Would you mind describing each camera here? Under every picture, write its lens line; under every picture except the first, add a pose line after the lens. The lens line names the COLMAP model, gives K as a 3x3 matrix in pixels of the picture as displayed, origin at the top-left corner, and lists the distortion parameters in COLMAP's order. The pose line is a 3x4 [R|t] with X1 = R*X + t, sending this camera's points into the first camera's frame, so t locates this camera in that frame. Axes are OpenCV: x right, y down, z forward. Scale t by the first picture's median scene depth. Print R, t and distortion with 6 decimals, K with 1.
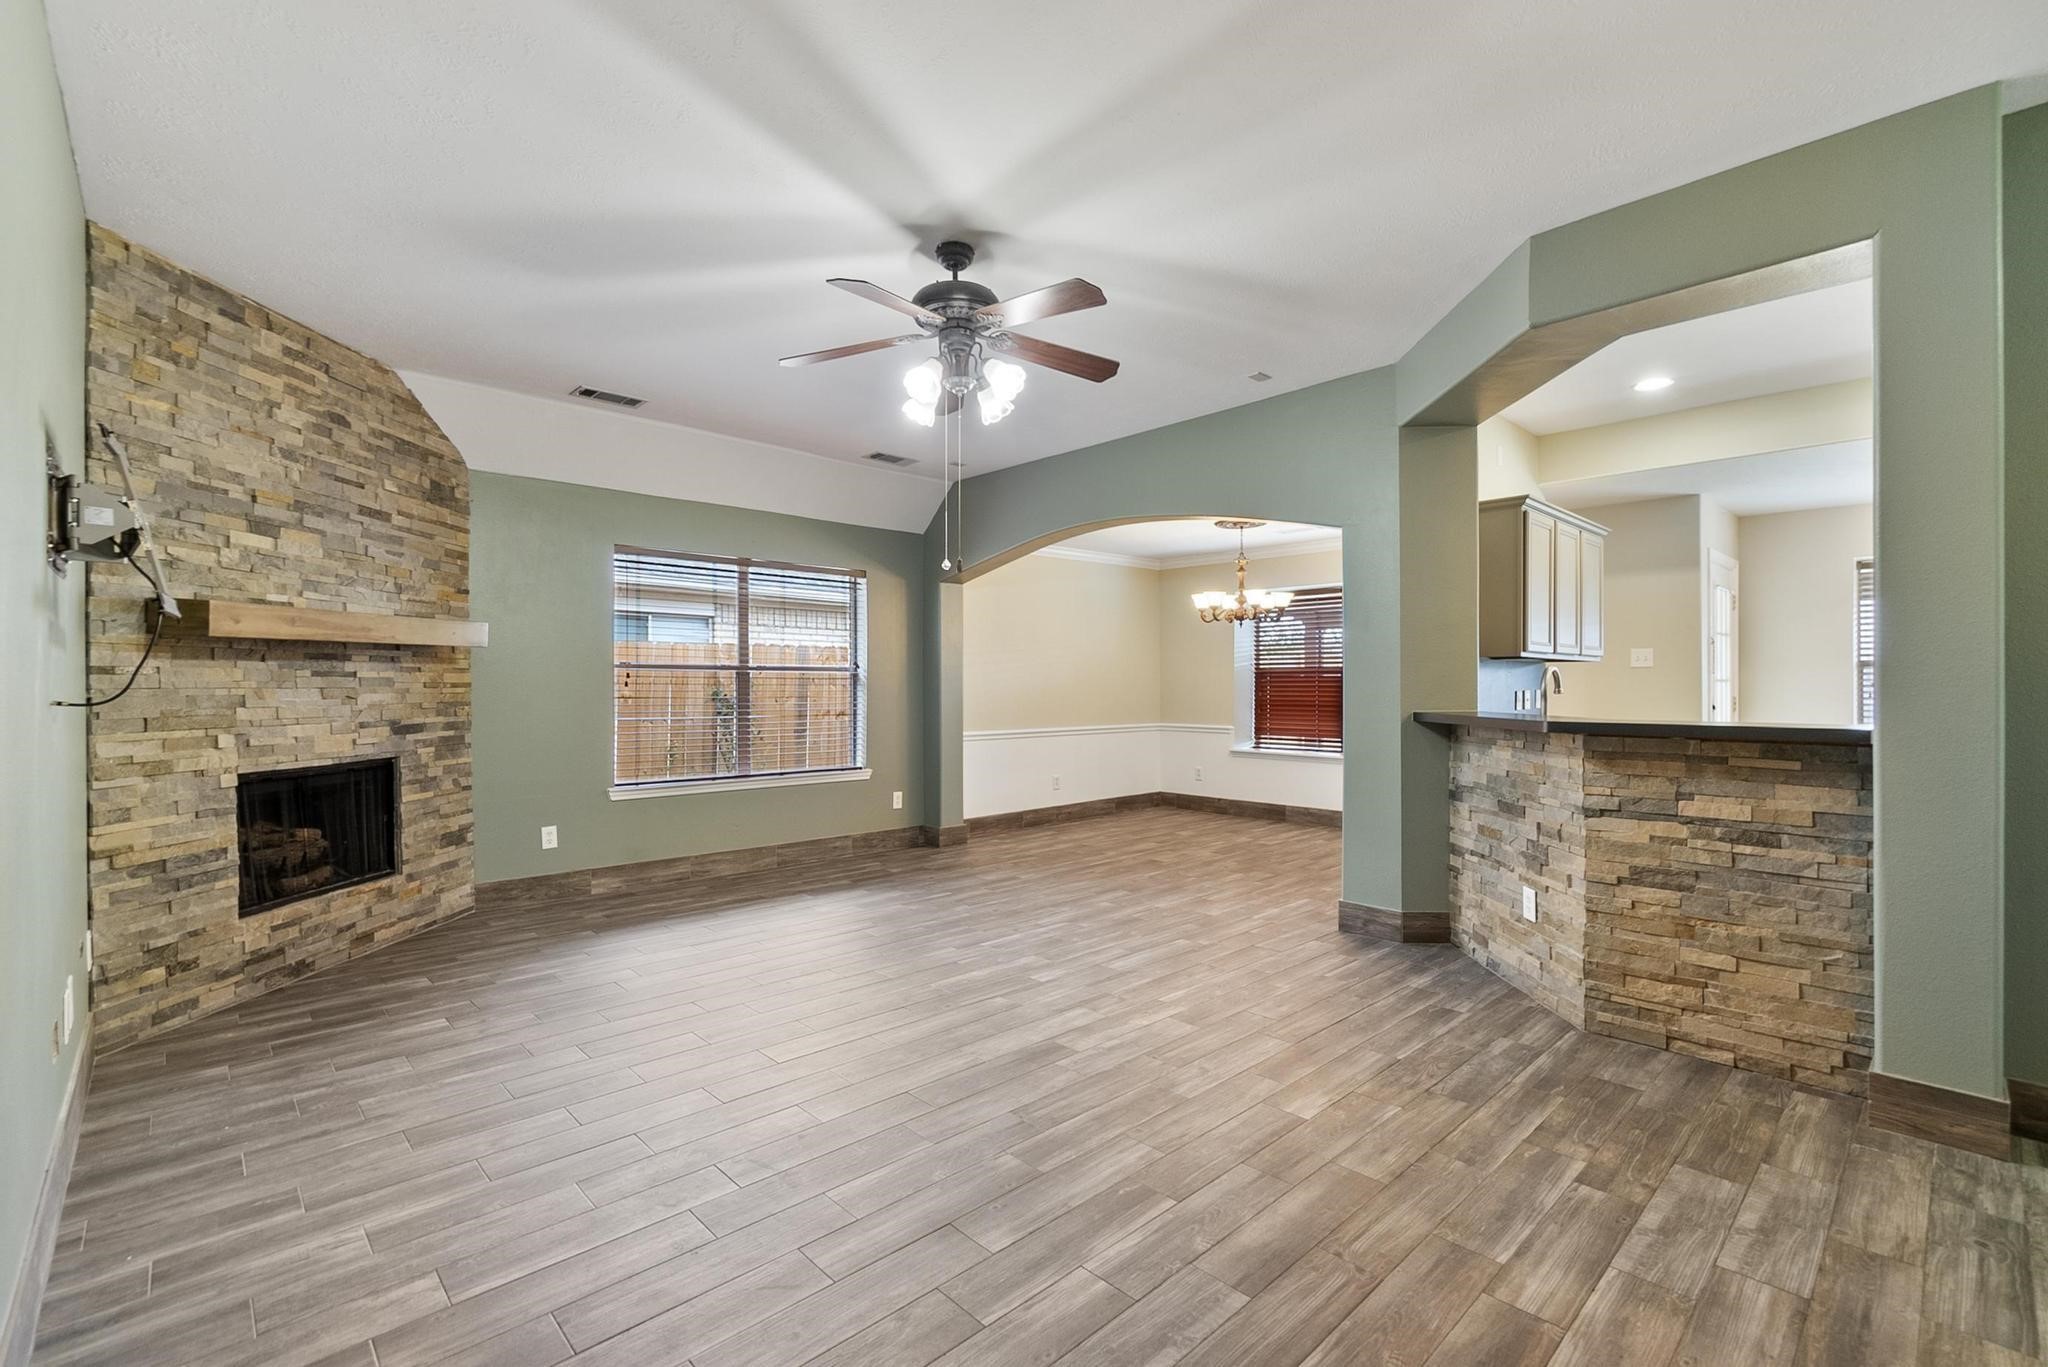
lens RADIAL K [[898.2, 0, 1030.7], [0, 898.2, 690.3], [0, 0, 1]] dist [-0.001245, 0.000286]
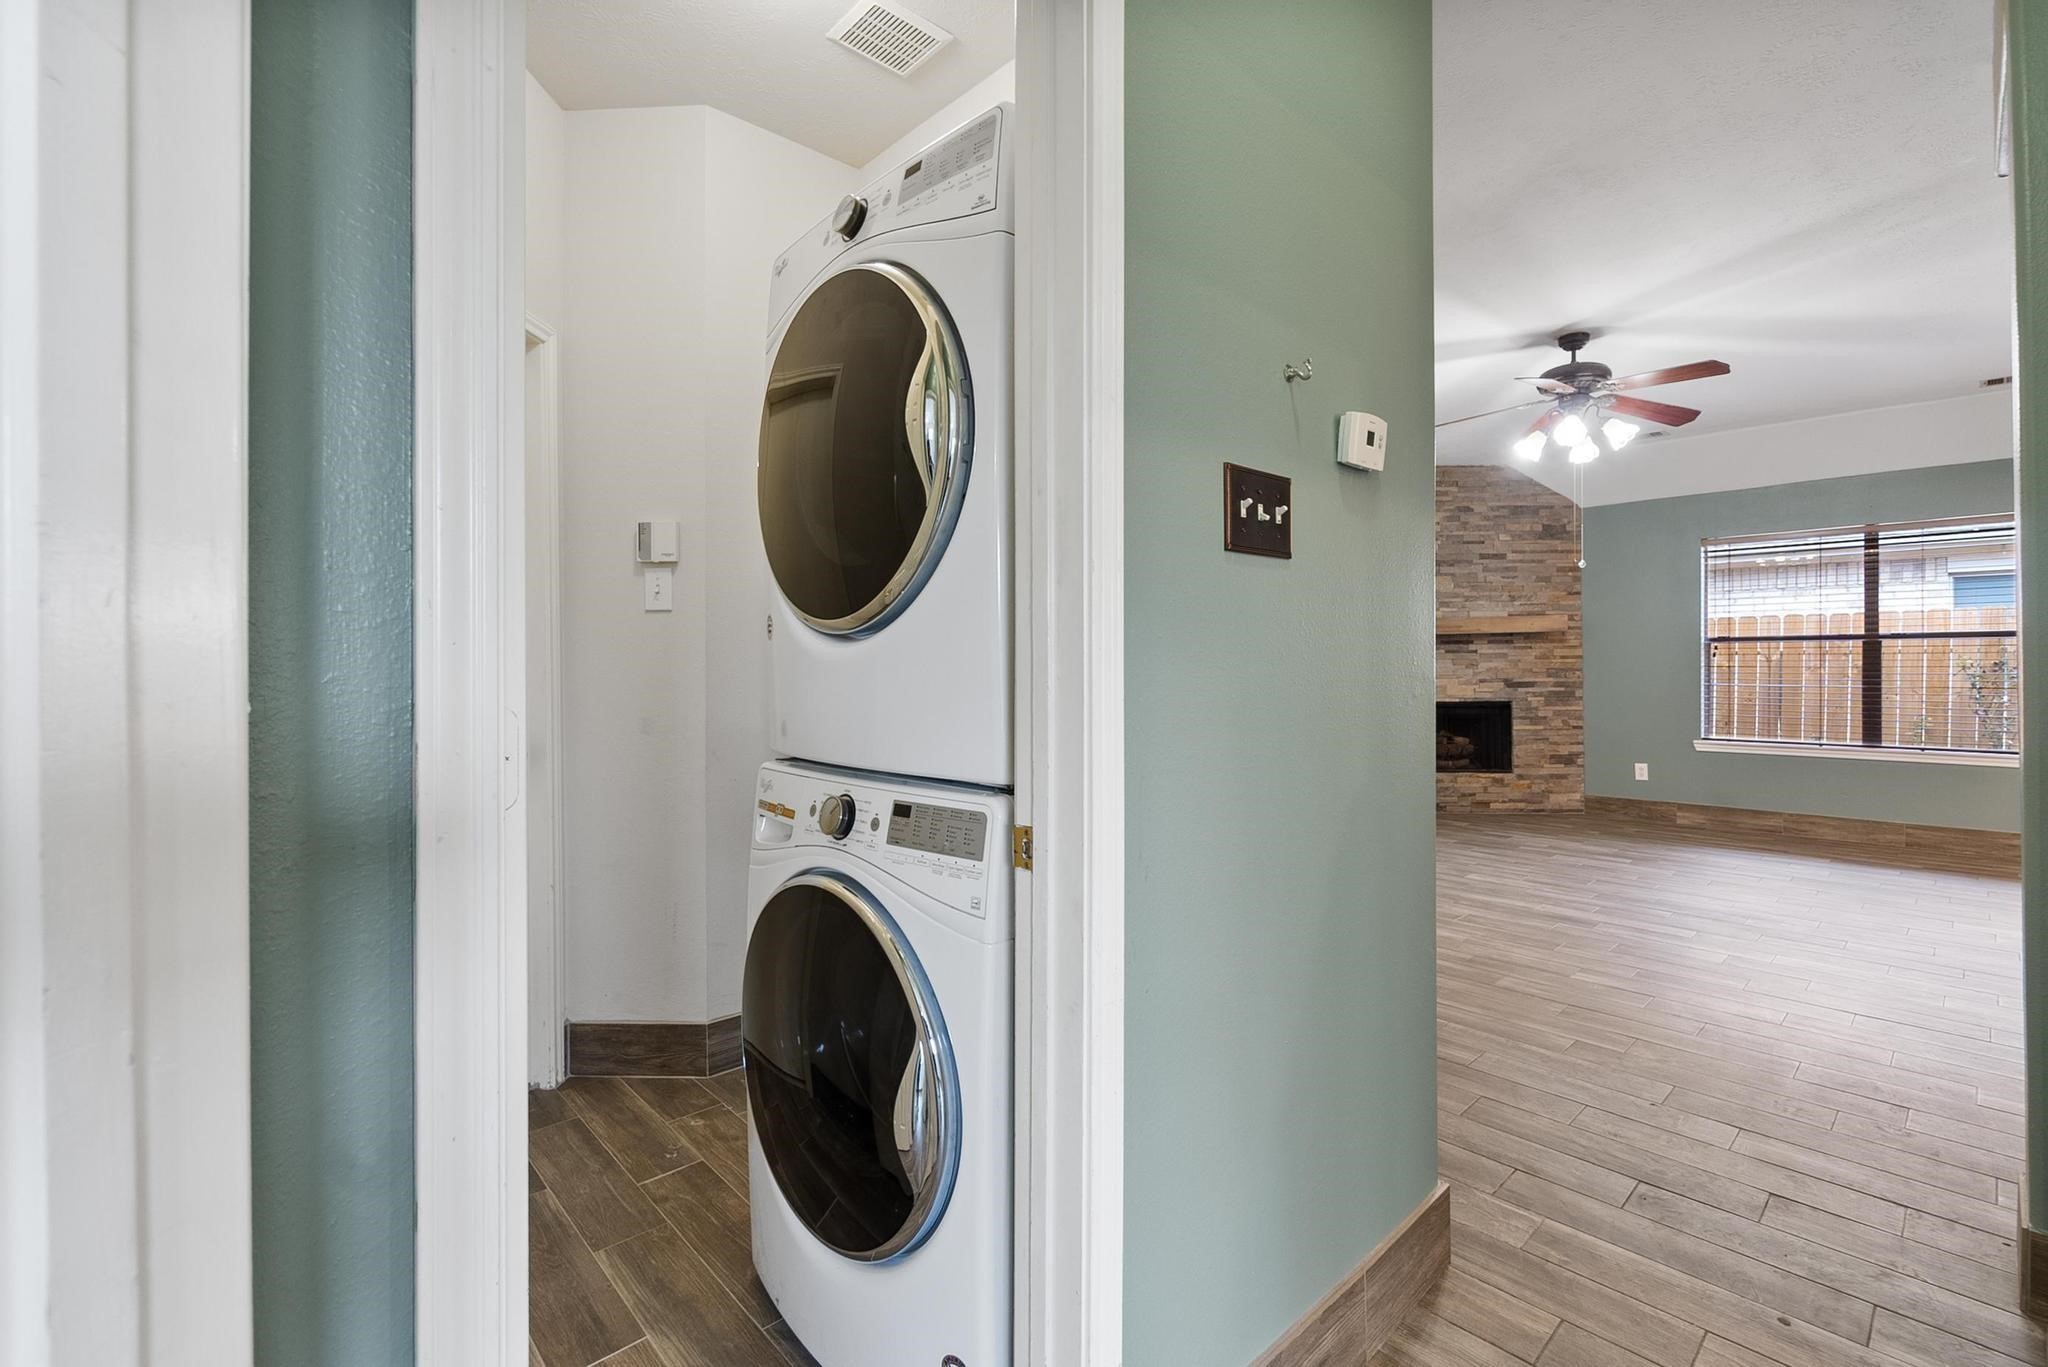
lens RADIAL K [[898.2, 0, 1023.5], [0, 898.2, 670.7], [0, 0, 1]] dist [-0.001245, 0.000286]
pose [[-0.003168, 0.002903, -0.999991, 1.186736], [0.000506, 0.999996, 0.002901, 0.016751], [0.999995, -0.000497, -0.003170, 0.146442]]
